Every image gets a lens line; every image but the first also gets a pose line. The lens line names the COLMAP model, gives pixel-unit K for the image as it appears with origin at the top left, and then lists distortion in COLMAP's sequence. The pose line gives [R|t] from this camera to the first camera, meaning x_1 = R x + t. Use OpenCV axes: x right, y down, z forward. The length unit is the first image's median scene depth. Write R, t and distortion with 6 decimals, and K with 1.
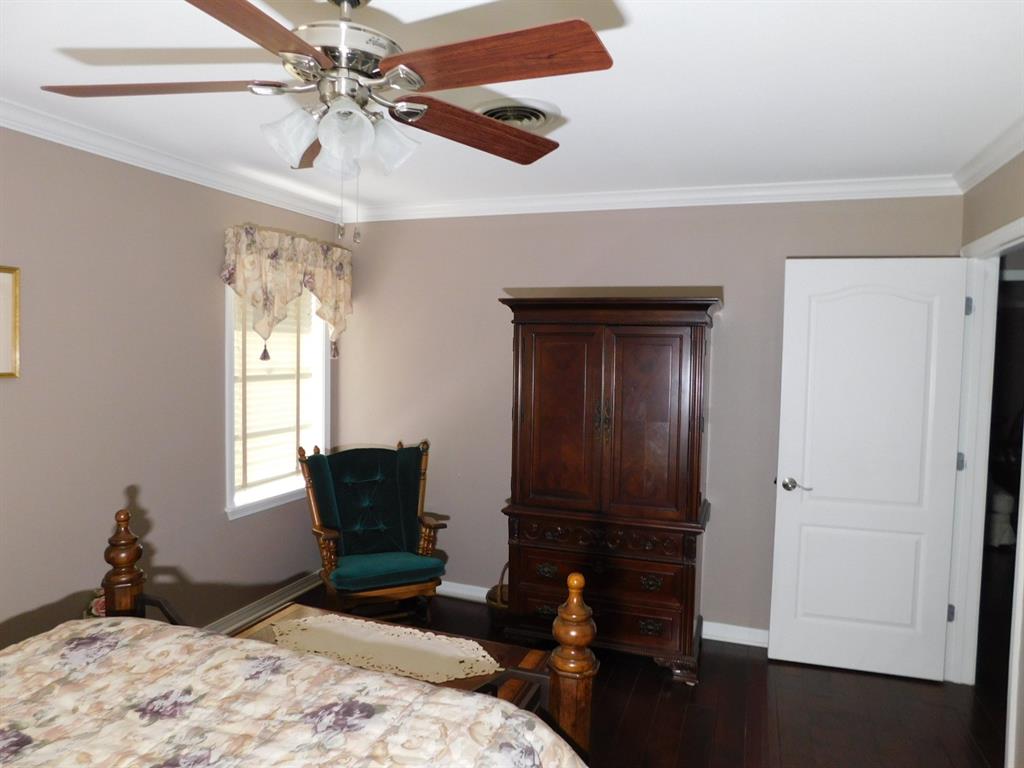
lens RADIAL K [[679.5, 0, 511.9], [0, 679.5, 378.5], [0, 0, 1]] dist [0.002832, 0.000614]
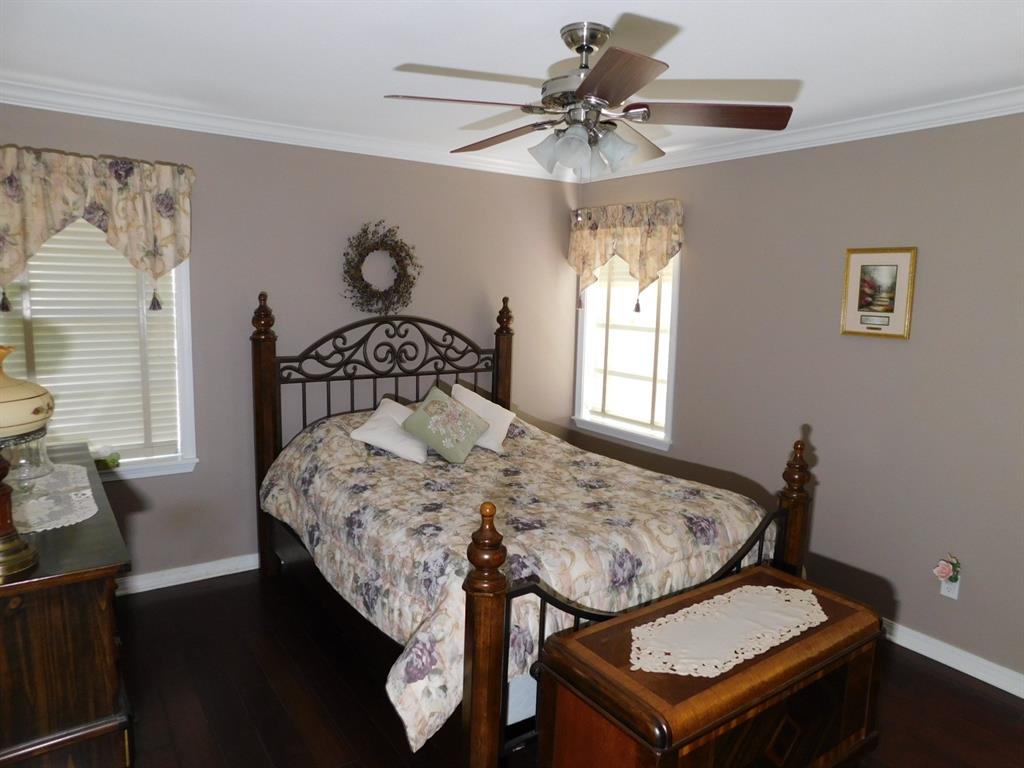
lens RADIAL K [[679.5, 0, 511.6], [0, 679.5, 386.7], [0, 0, 1]] dist [0.002832, 0.000614]
pose [[-0.572903, 0.081305, -0.815581, 0.932747], [-0.083359, 0.984128, 0.156662, -0.071480], [0.815373, 0.157738, -0.557032, 1.586819]]
